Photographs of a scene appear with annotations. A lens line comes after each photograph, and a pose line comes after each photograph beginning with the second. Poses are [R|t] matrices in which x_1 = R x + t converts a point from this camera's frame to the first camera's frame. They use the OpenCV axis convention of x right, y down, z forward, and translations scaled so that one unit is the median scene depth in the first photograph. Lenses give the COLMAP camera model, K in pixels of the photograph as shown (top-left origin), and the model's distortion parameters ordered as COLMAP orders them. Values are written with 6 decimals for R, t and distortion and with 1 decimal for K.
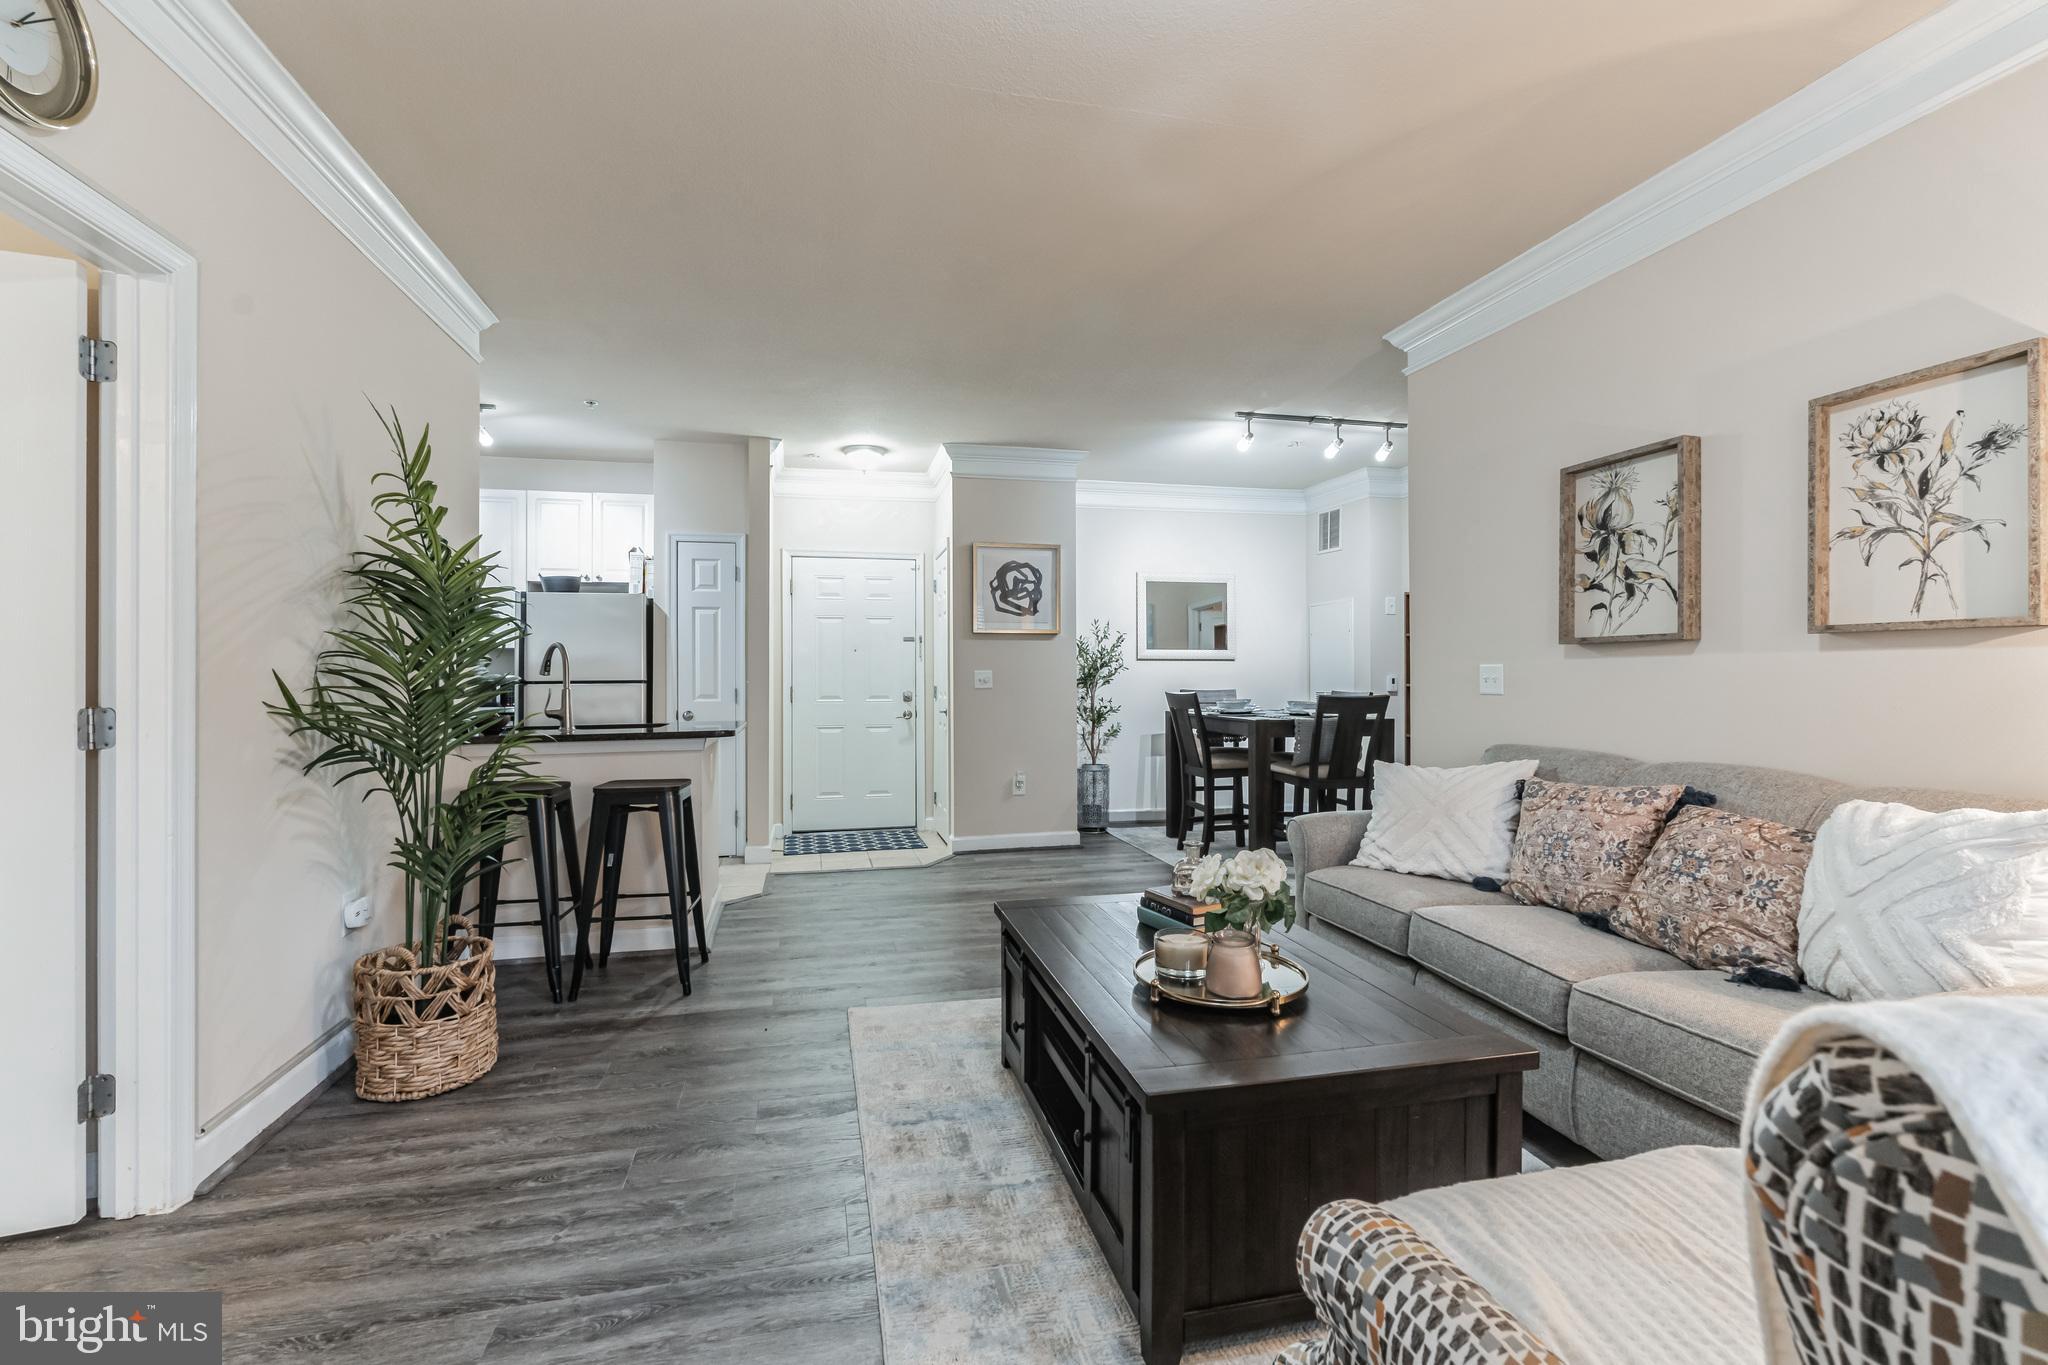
lens RADIAL K [[910.8, 0, 1015.6], [0, 910.8, 671.5], [0, 0, 1]] dist [-0.004632, -0.000833]
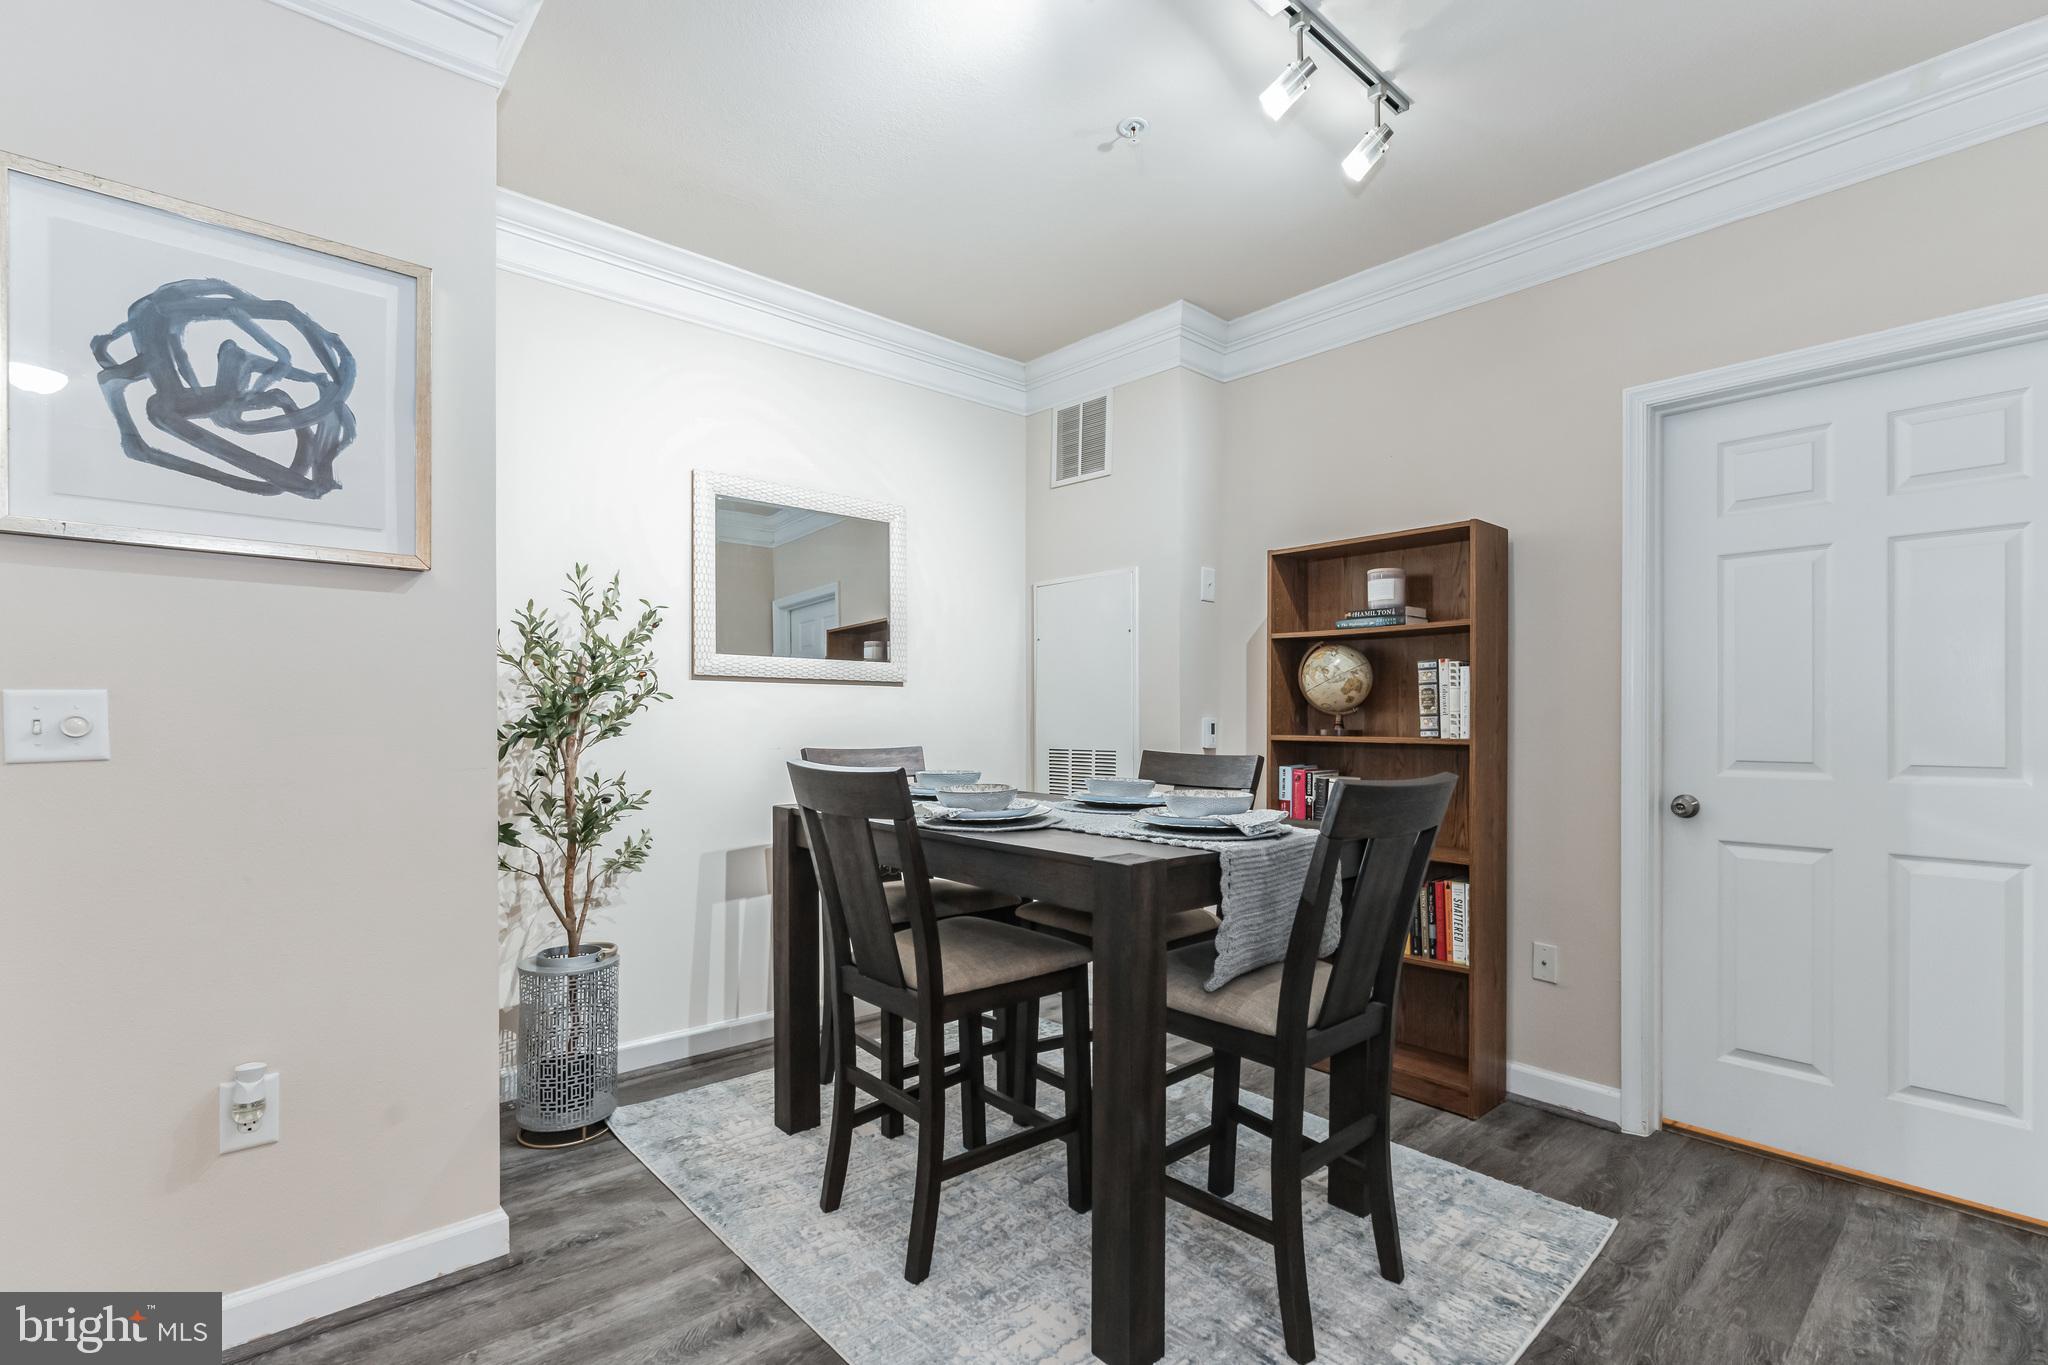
lens RADIAL K [[910.8, 0, 1051.8], [0, 910.8, 725.5], [0, 0, 1]] dist [-0.004632, -0.000833]
pose [[0.861014, 0.000130, 0.508582, 0.140652], [-0.008265, 0.999871, 0.013737, 0.005909], [-0.508515, -0.016031, 0.860904, 1.245927]]
